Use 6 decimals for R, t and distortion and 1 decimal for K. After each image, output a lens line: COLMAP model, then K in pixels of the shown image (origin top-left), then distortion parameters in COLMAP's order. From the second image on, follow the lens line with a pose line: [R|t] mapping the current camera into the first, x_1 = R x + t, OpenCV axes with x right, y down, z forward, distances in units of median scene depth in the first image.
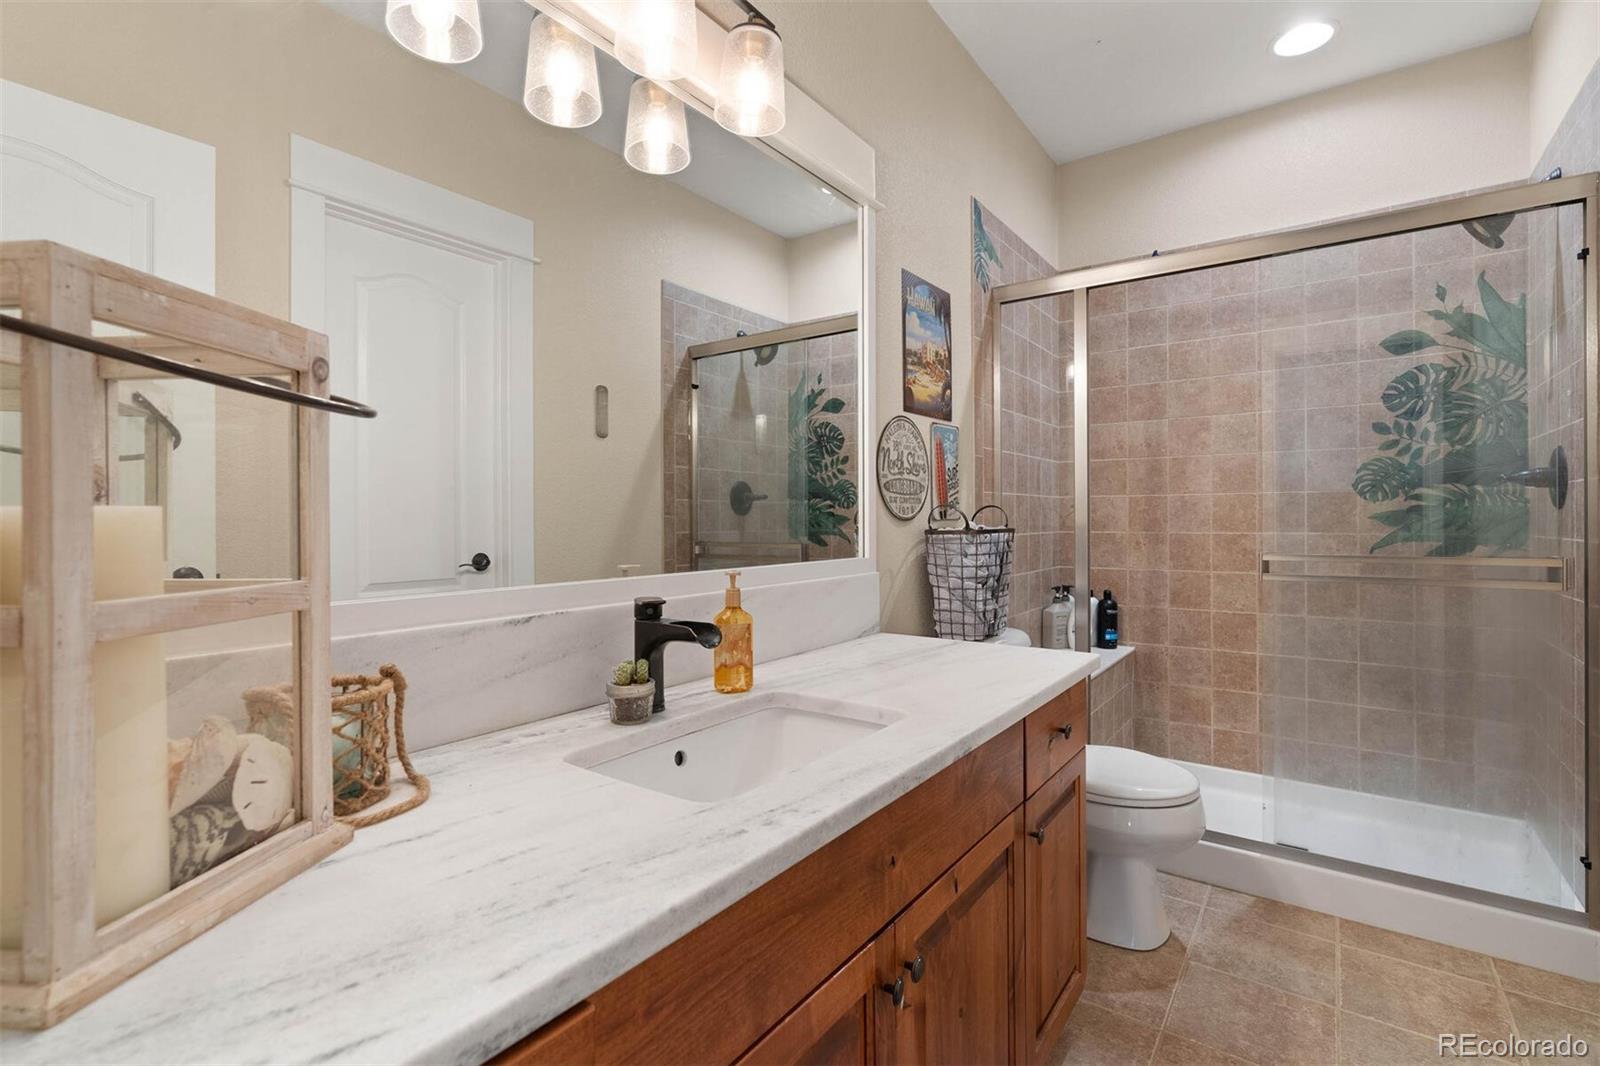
lens RADIAL K [[736.7, 0, 796.0], [0, 736.7, 522.1], [0, 0, 1]] dist [-0.008817, 0.002082]
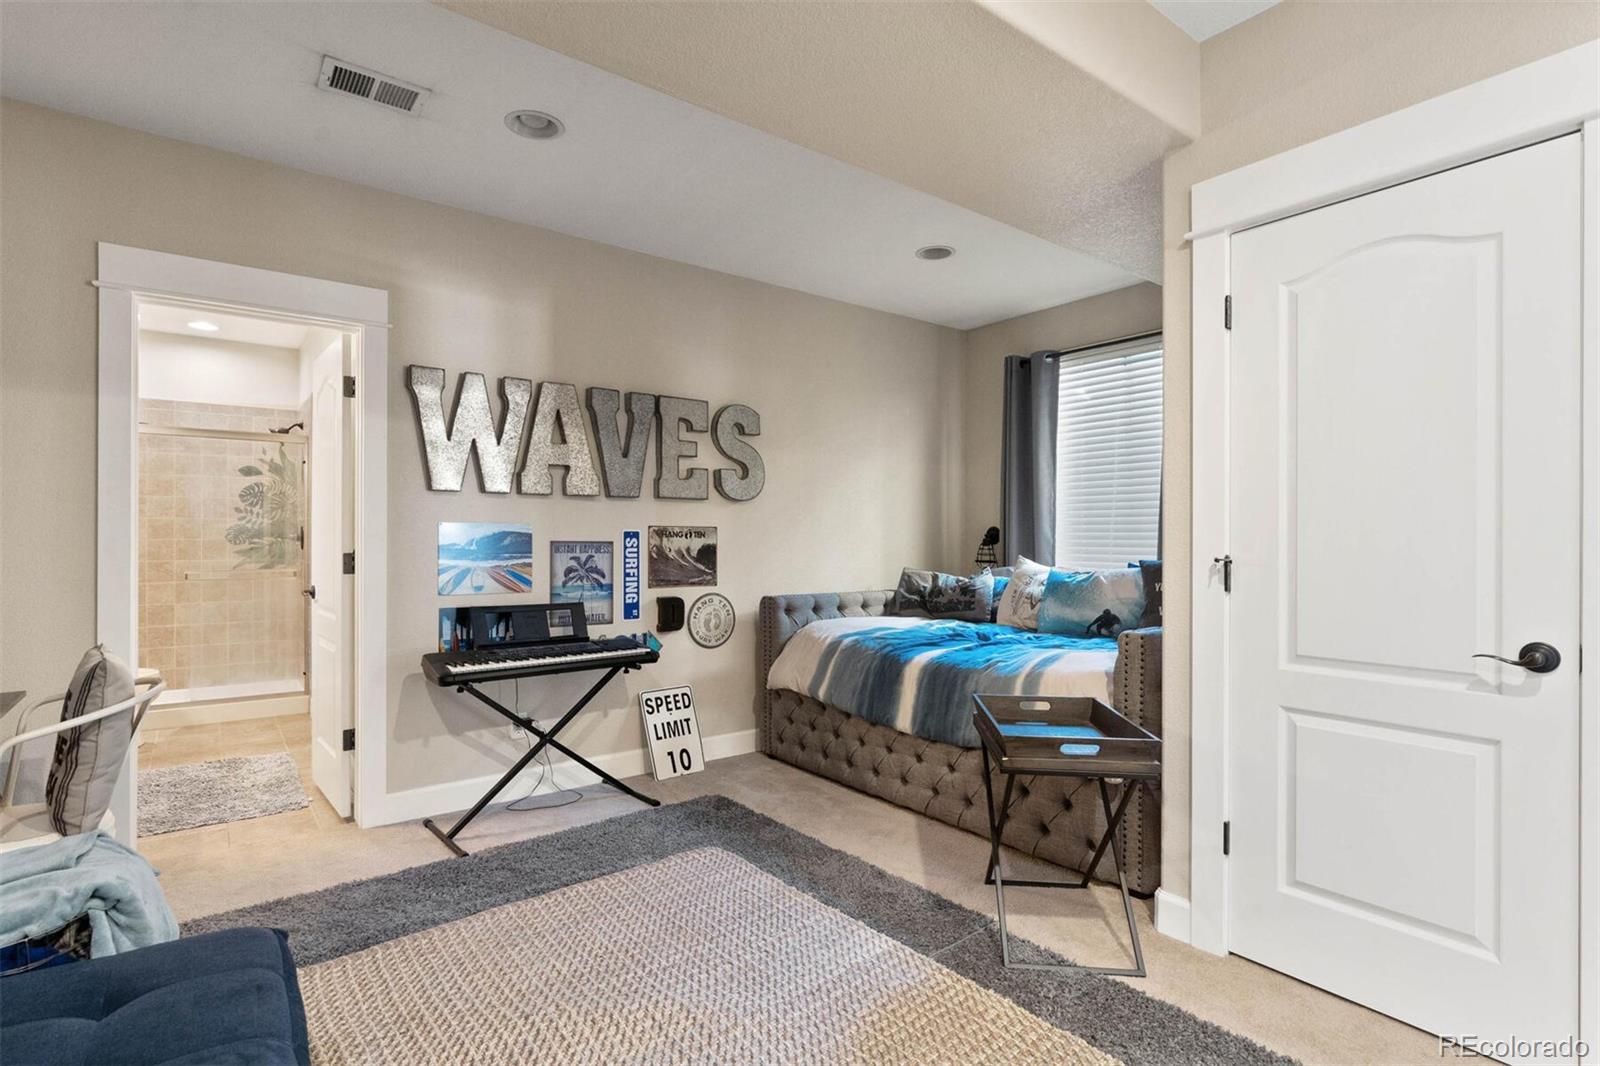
lens RADIAL K [[779.0, 0, 795.6], [0, 779.0, 537.2], [0, 0, 1]] dist [-0.013142, 0.005086]
pose [[0.290868, 0.000485, 0.956763, -0.882897], [0.001196, 0.999999, -0.000871, -0.046685], [-0.956762, 0.001398, 0.290867, -1.202336]]
